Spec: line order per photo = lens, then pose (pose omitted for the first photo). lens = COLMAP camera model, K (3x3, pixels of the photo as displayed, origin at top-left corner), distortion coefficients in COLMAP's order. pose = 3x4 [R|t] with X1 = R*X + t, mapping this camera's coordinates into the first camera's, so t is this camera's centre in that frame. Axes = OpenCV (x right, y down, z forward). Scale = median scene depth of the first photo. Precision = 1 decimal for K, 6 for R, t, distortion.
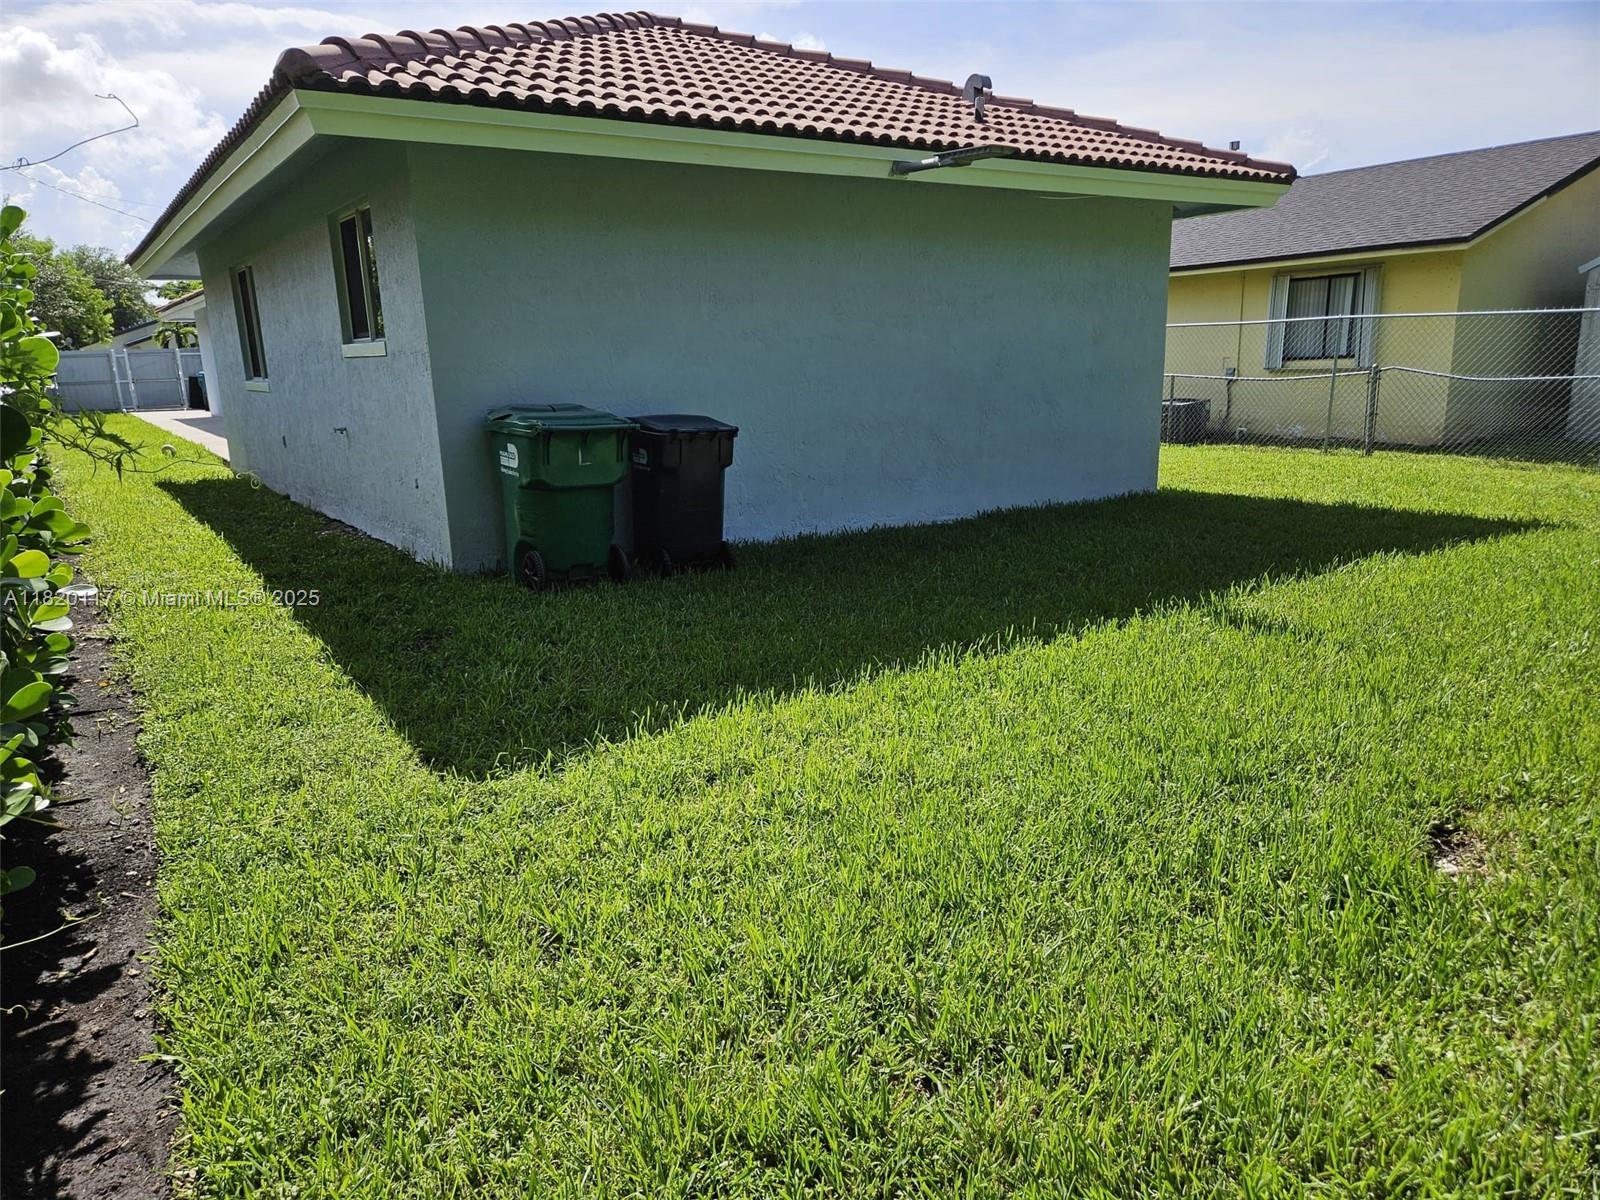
lens RADIAL K [[1080.7, 0, 794.1], [0, 1080.7, 596.9], [0, 0, 1]] dist [0.086028, -0.066588]
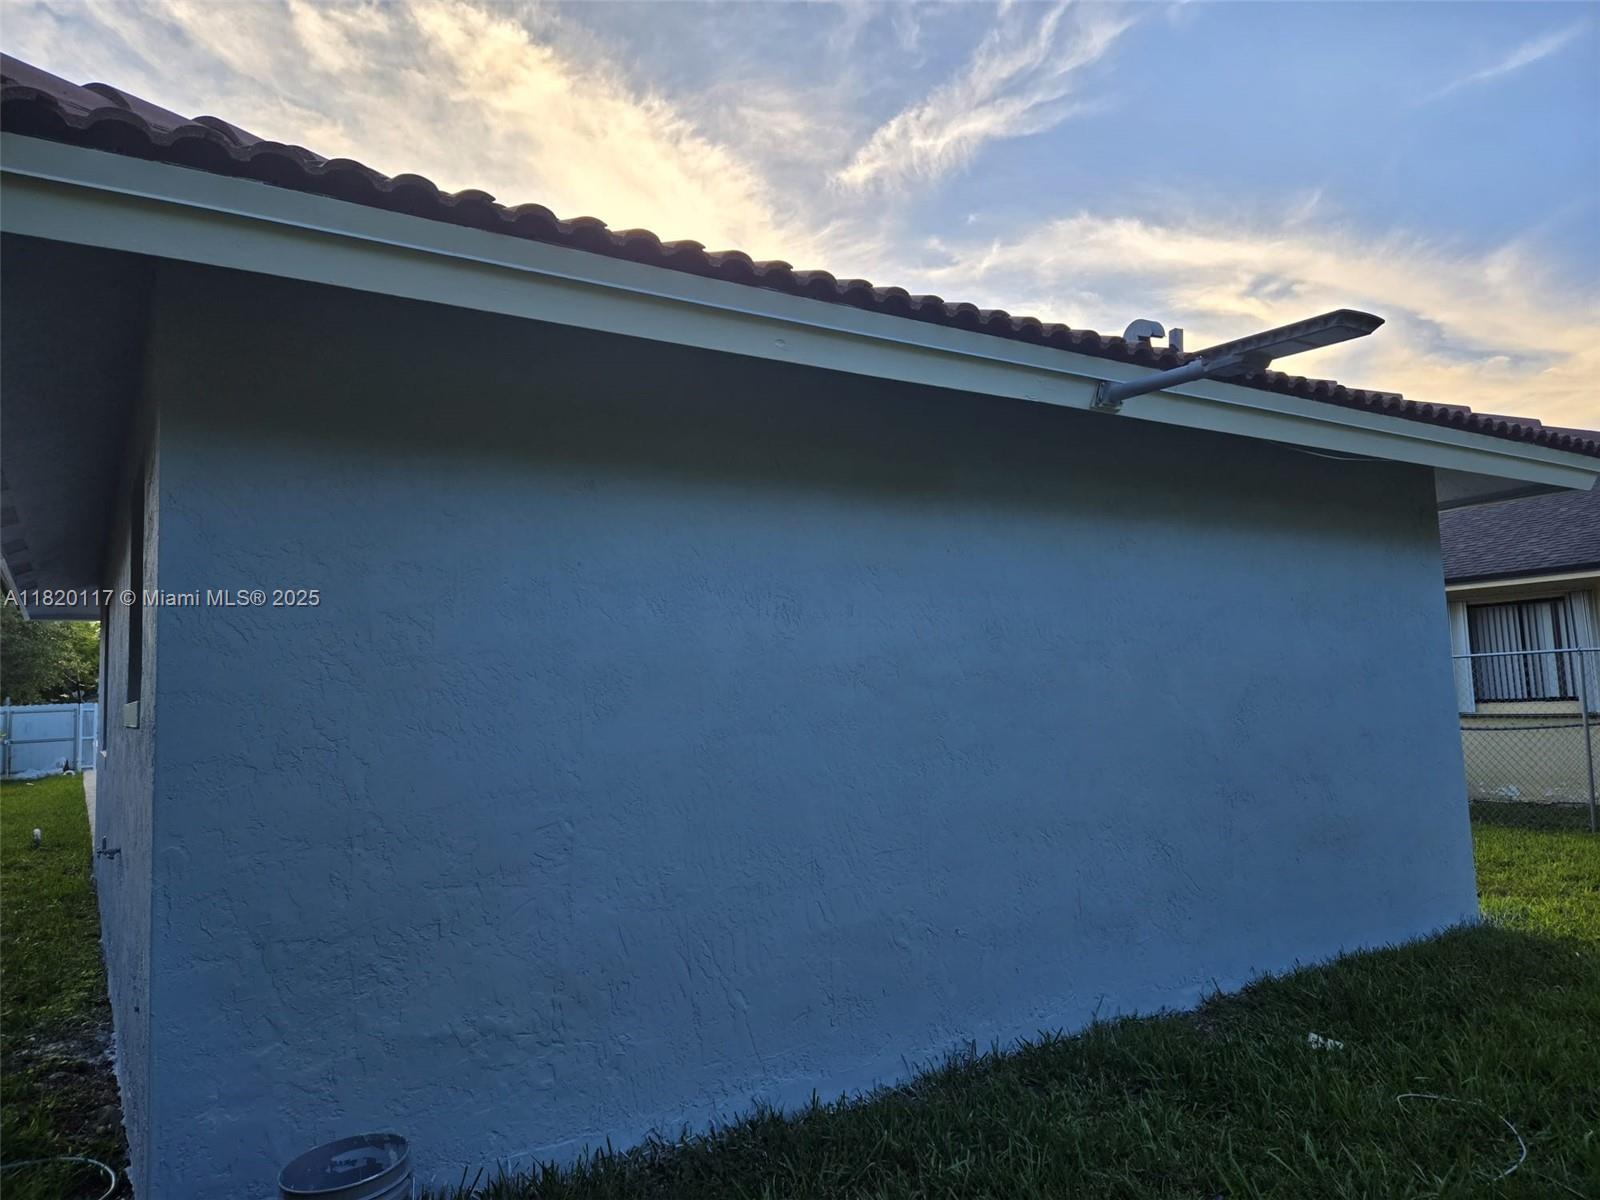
lens RADIAL K [[1080.7, 0, 794.1], [0, 1080.7, 596.9], [0, 0, 1]] dist [0.086028, -0.066588]
pose [[0.999547, -0.012445, -0.027404, -0.023453], [0.003595, 0.953357, -0.301825, -0.051206], [0.029882, 0.301589, 0.952970, 0.211209]]
